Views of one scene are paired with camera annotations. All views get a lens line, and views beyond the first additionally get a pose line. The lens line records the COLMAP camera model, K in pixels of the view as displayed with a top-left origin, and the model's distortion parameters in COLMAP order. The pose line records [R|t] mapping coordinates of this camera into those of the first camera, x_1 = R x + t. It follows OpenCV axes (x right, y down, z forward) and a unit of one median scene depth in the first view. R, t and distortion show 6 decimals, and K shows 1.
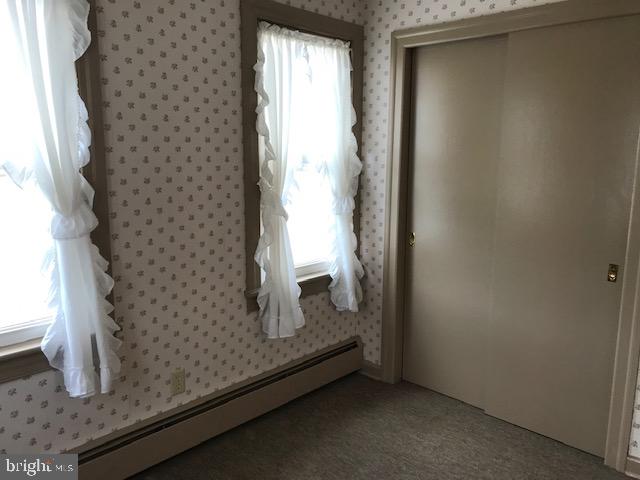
lens RADIAL K [[523.9, 0, 320.5], [0, 523.9, 236.8], [0, 0, 1]] dist [0.029385, -0.047875]
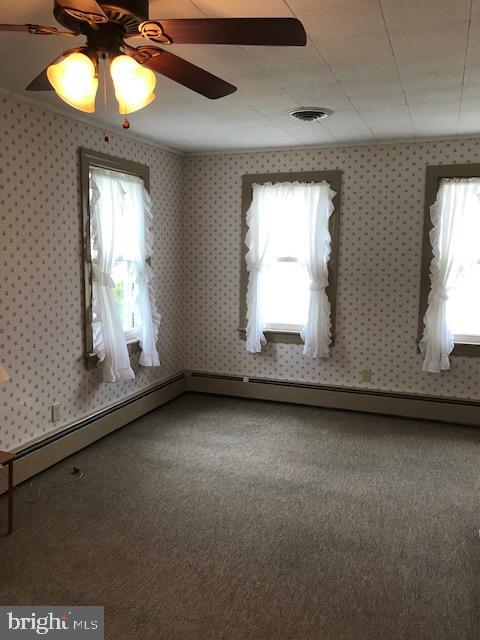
lens RADIAL K [[523.9, 0, 237.2], [0, 523.9, 316.2], [0, 0, 1]] dist [0.029385, -0.047875]
pose [[0.378028, 0.123384, -0.917535, 1.202564], [-0.153626, 0.985699, 0.069256, 0.004151], [0.912959, 0.114777, 0.391577, -0.191580]]
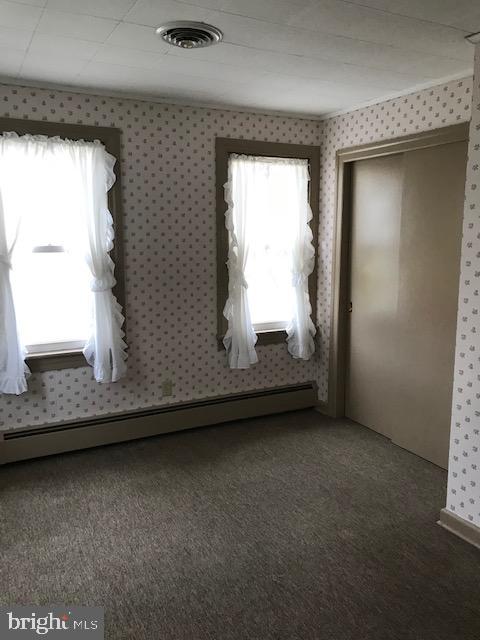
lens RADIAL K [[523.9, 0, 242.6], [0, 523.9, 315.1], [0, 0, 1]] dist [0.029385, -0.047875]
pose [[0.944948, 0.045961, -0.323978, 0.412467], [-0.047959, 0.998848, 0.001818, 0.041756], [0.323688, 0.013820, 0.946063, -0.384153]]
